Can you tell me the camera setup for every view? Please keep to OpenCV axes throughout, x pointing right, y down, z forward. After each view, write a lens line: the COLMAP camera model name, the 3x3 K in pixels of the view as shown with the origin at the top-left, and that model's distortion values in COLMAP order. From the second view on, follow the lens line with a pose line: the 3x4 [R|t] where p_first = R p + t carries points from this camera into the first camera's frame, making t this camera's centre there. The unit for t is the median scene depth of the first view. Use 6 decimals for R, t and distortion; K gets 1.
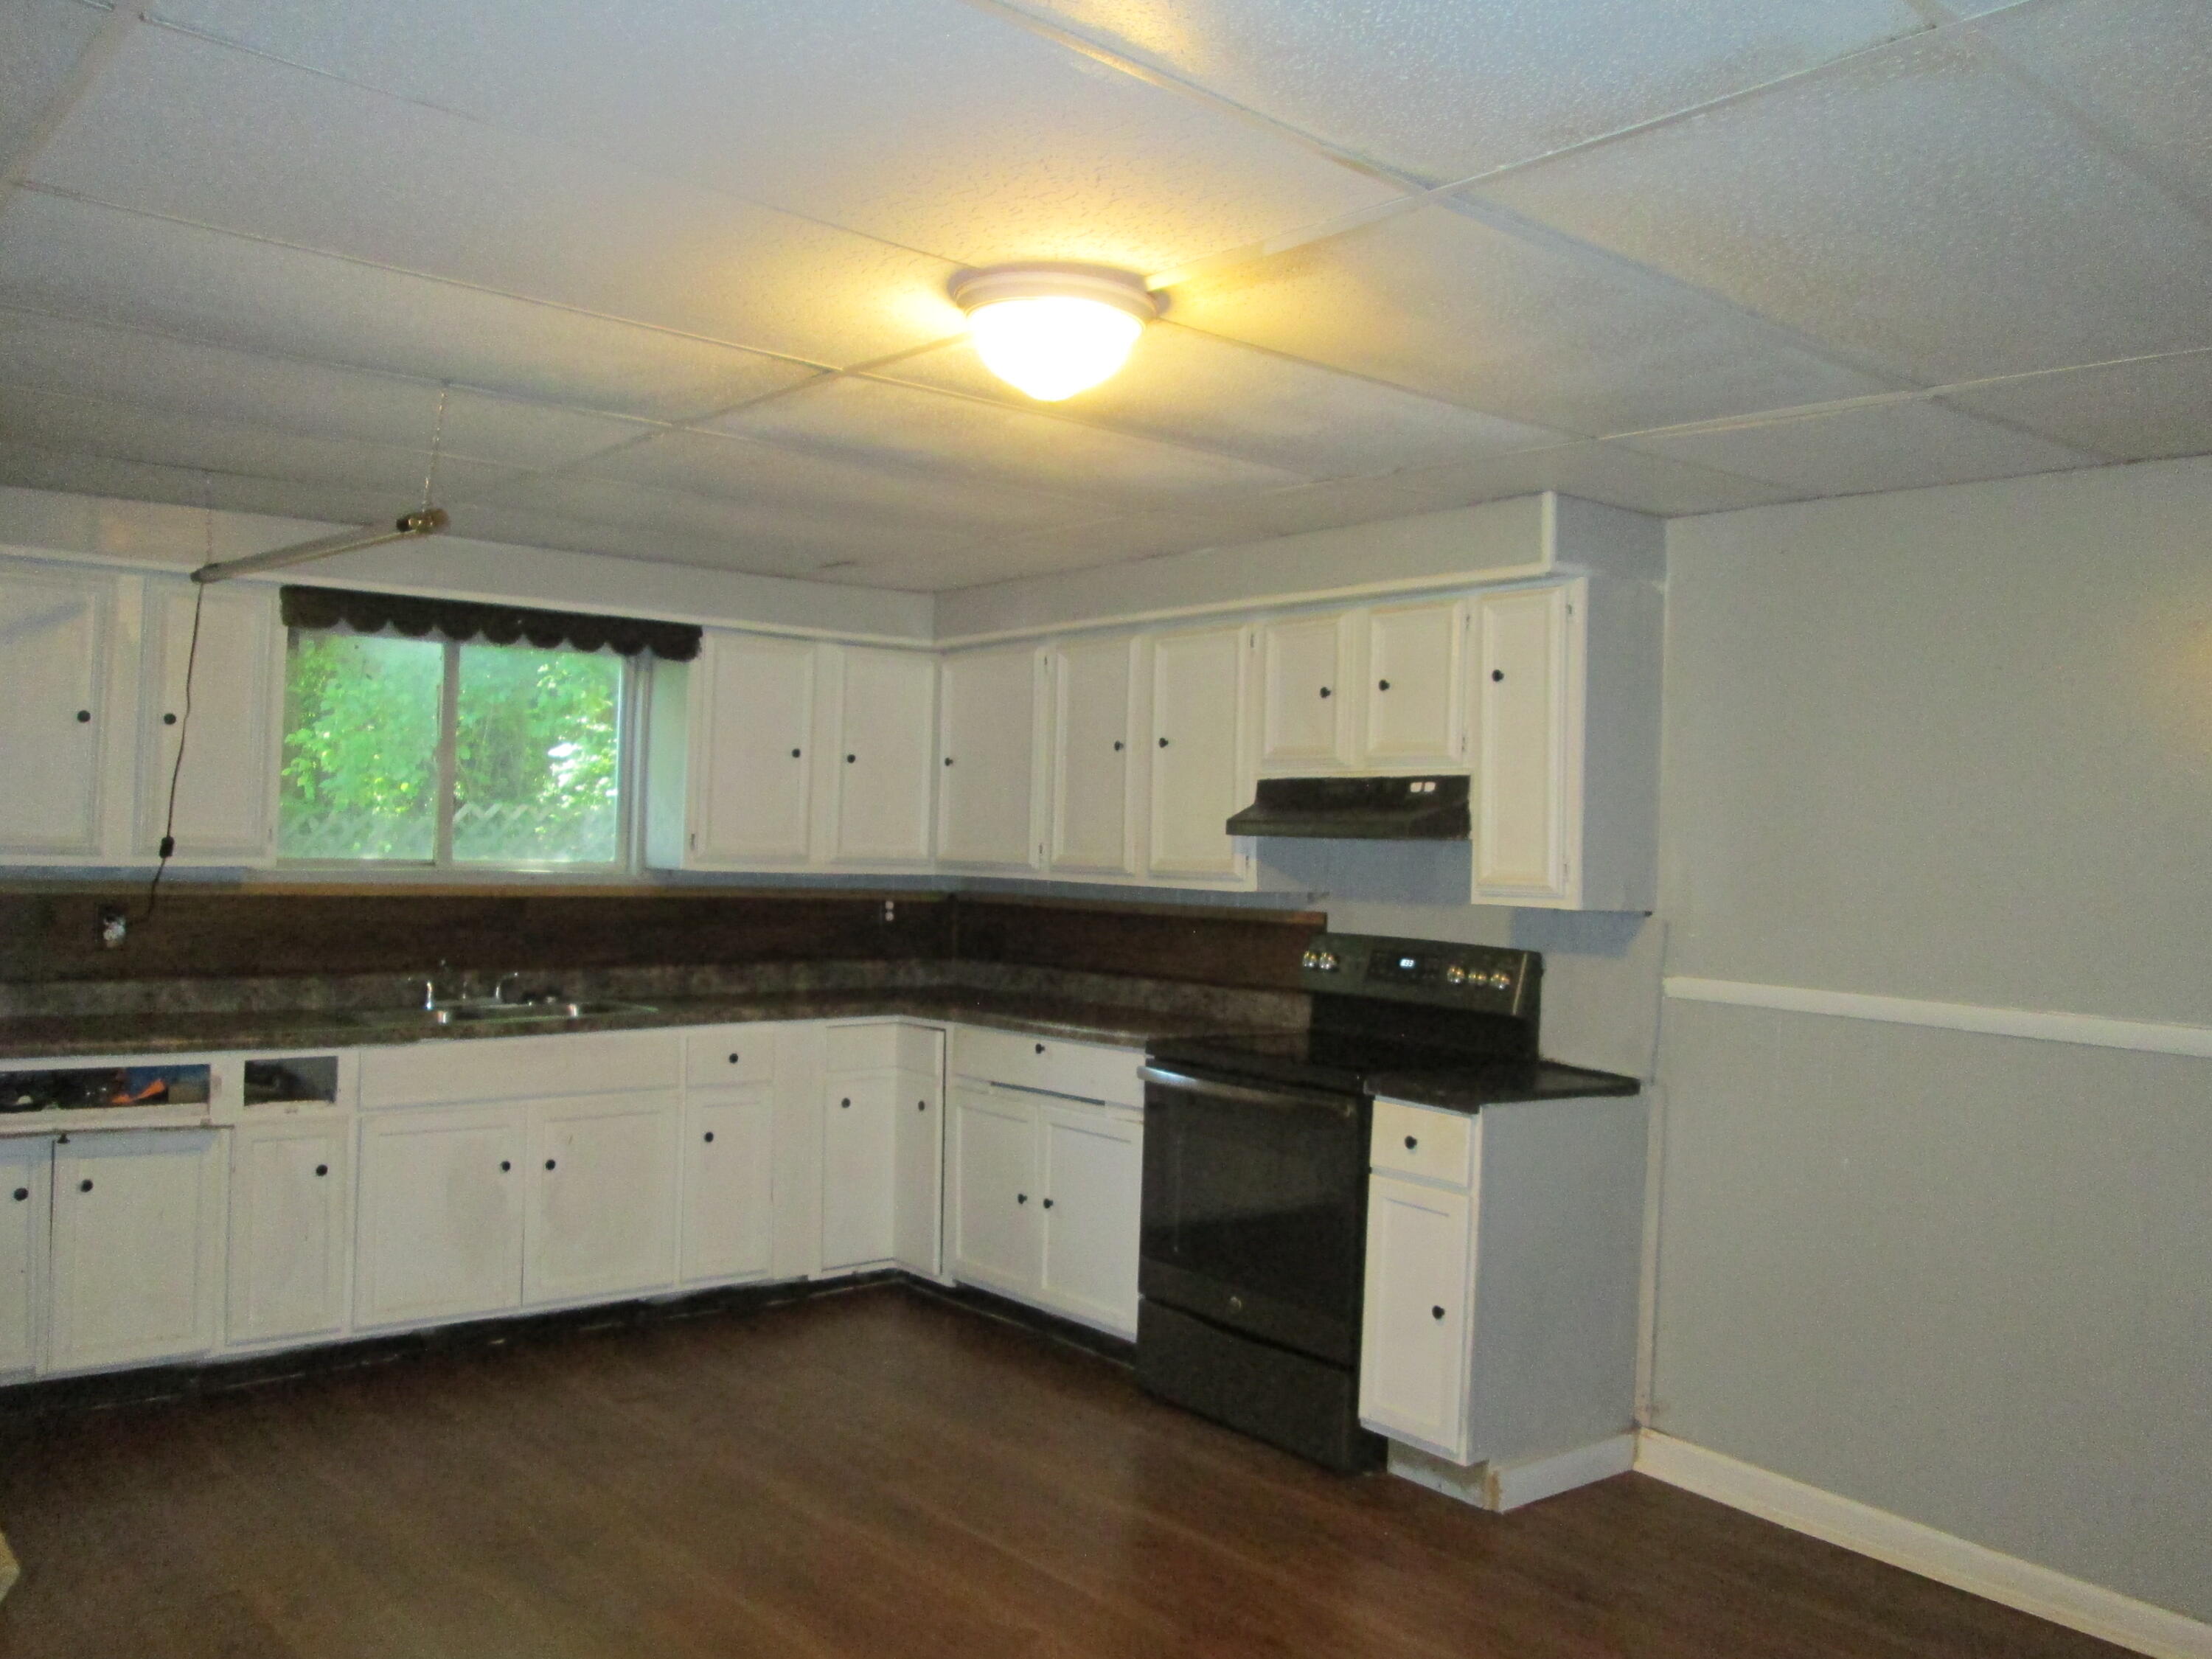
lens RADIAL K [[1823.1, 0, 1106.1], [0, 1823.1, 839.5], [0, 0, 1]] dist [-0.051956, 0.022827]
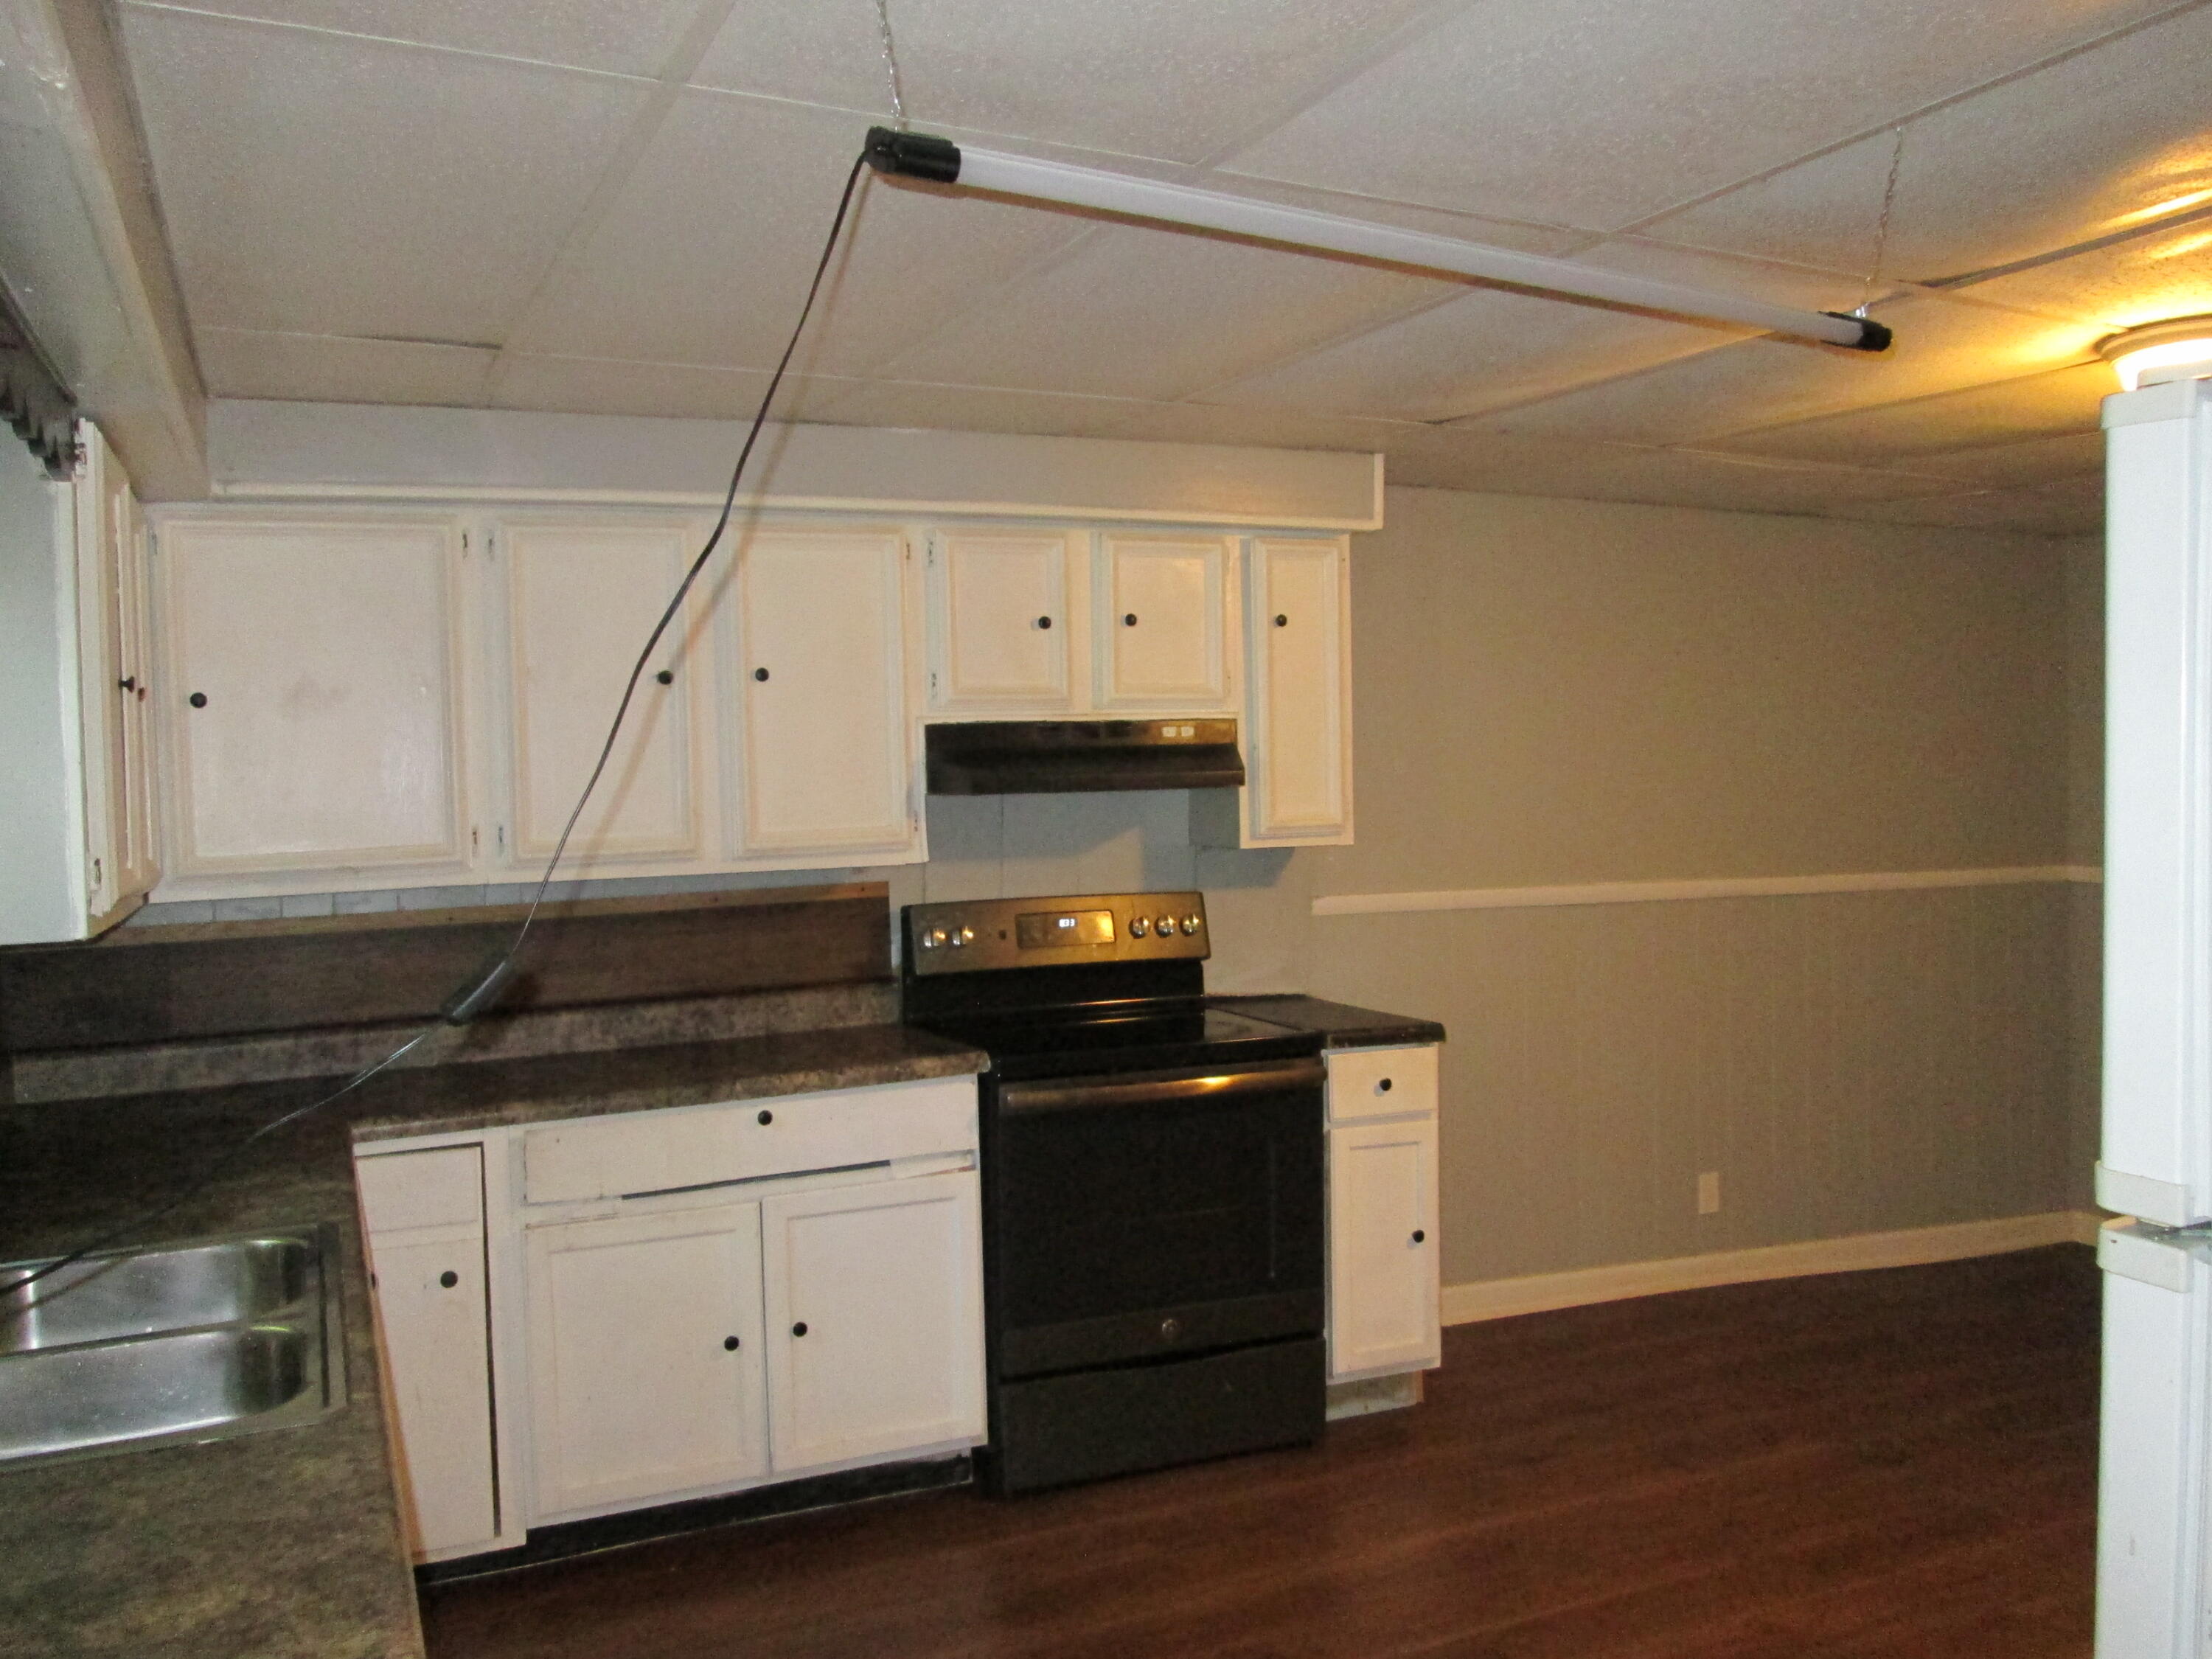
lens RADIAL K [[1823.1, 0, 1109.3], [0, 1823.1, 817.6], [0, 0, 1]] dist [-0.051956, 0.022827]
pose [[0.272460, -0.069602, 0.959646, -0.737746], [0.027360, 0.997537, 0.064582, -0.045779], [-0.961778, 0.008660, 0.273693, 0.760723]]
